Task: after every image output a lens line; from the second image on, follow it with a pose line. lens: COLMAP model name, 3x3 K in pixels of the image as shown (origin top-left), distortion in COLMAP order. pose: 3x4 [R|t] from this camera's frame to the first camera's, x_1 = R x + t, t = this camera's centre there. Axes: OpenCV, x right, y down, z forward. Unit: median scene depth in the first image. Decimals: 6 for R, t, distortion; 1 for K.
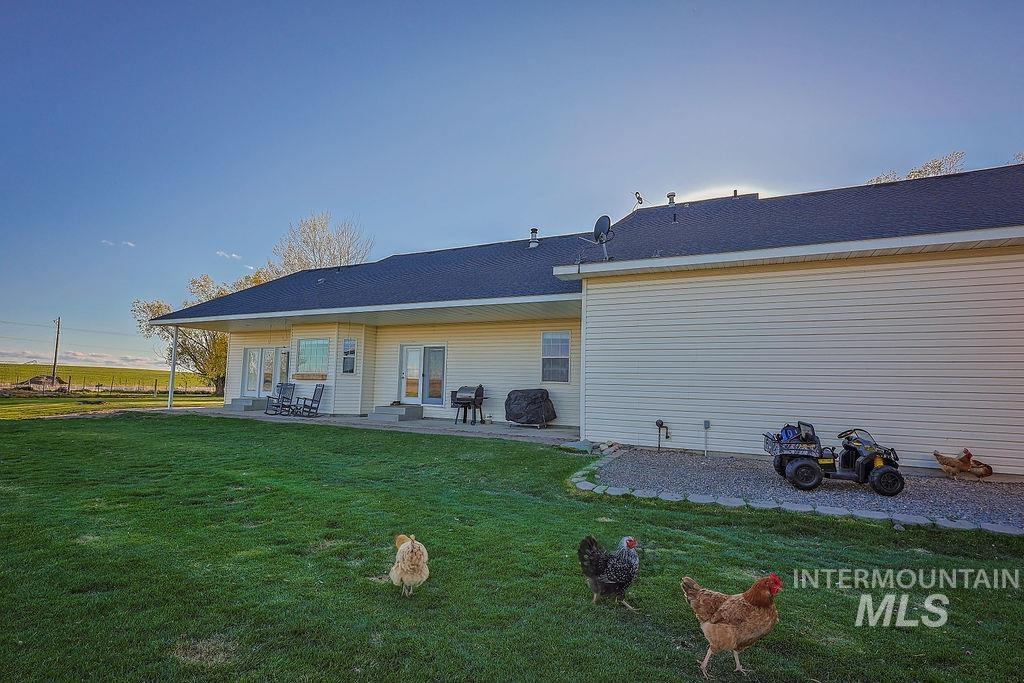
lens RADIAL K [[499.3, 0, 514.2], [0, 499.3, 335.5], [0, 0, 1]] dist [0.000738, -0.000497]
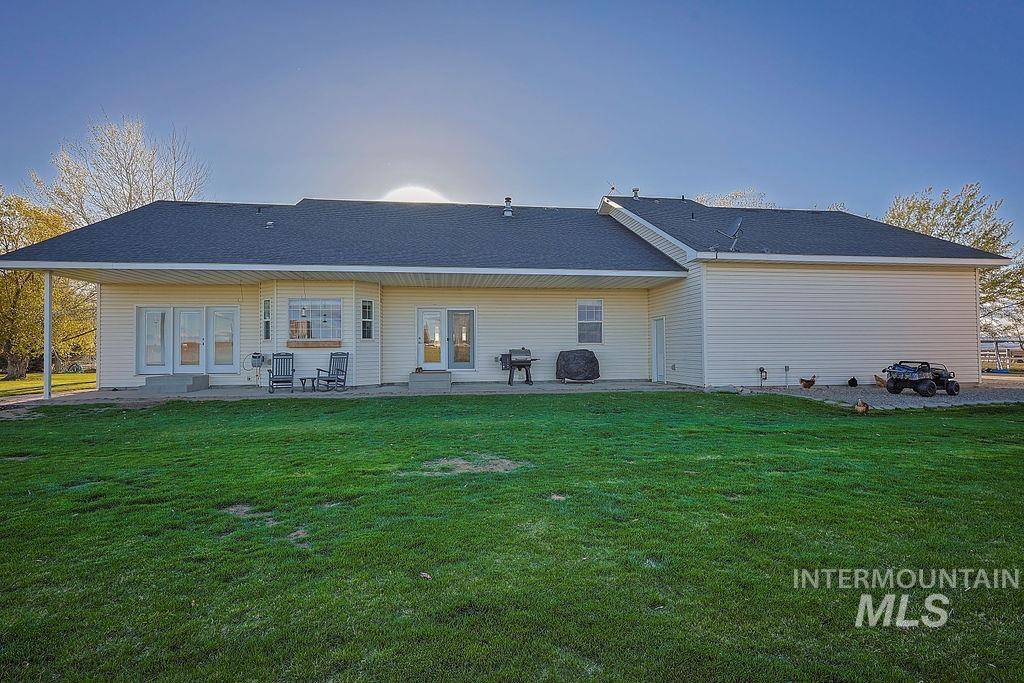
lens RADIAL K [[499.3, 0, 517.5], [0, 499.3, 346.7], [0, 0, 1]] dist [0.000738, -0.000497]
pose [[0.817242, -0.029261, 0.575551, -0.678370], [-0.031497, 0.994949, 0.095307, -0.004225], [-0.575433, -0.096017, 0.812193, 0.139055]]
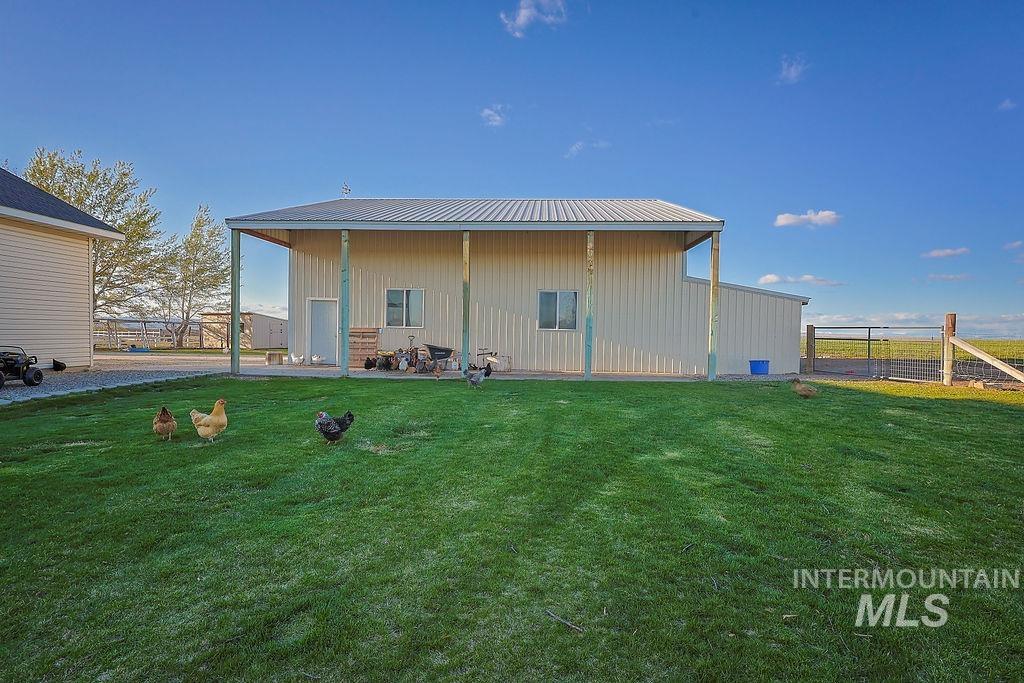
lens RADIAL K [[499.3, 0, 508.8], [0, 499.3, 342.1], [0, 0, 1]] dist [0.000738, -0.000497]
pose [[-0.392338, -0.050874, 0.918413, -0.480708], [-0.123809, 0.992304, 0.002077, -0.003799], [-0.911450, -0.112893, -0.395618, 0.089880]]
